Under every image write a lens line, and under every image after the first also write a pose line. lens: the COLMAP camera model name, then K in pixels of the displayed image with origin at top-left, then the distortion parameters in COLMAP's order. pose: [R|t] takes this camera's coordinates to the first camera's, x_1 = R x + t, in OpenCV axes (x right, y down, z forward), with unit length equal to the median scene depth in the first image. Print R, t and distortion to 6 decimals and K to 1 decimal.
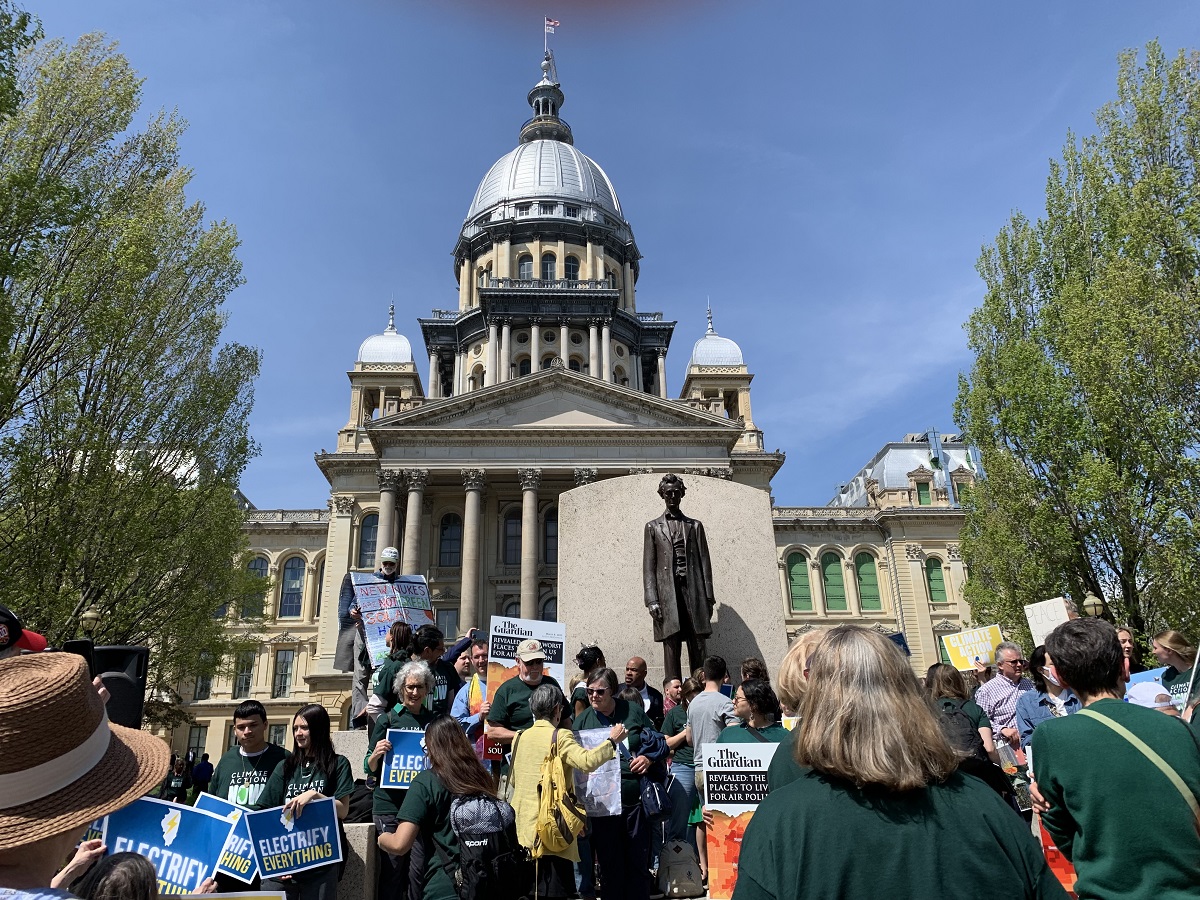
lens RADIAL K [[897.8, 0, 600.2], [0, 897.8, 443.0], [0, 0, 1]] dist [0.170007, -0.470563]
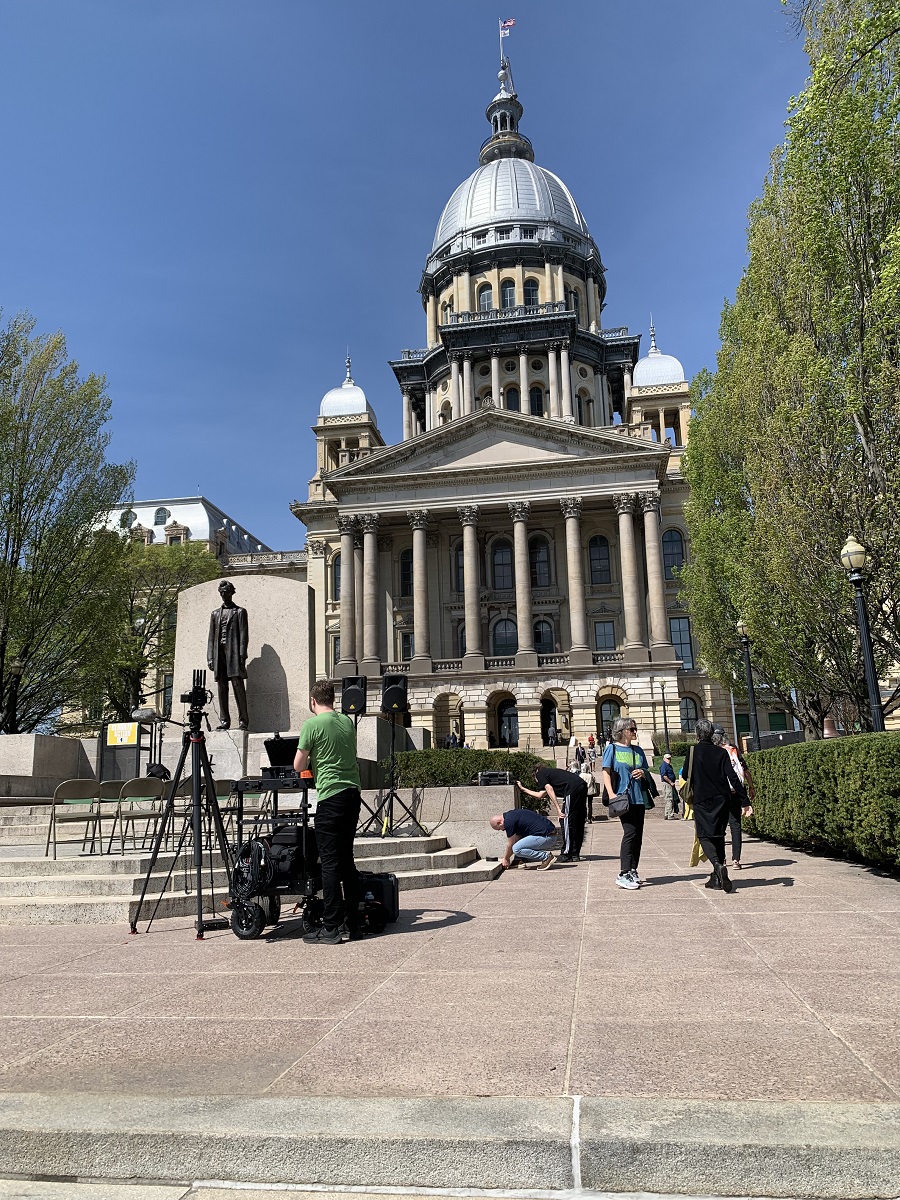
lens RADIAL K [[897.8, 0, 450.0], [0, 897.8, 600.0], [0, 0, 1]] dist [0.170007, -0.470563]
pose [[0.975356, -0.049652, -0.214977, 0.095466], [0.082749, 0.985548, 0.147807, -0.016111], [0.204531, -0.161954, 0.965369, -0.058718]]
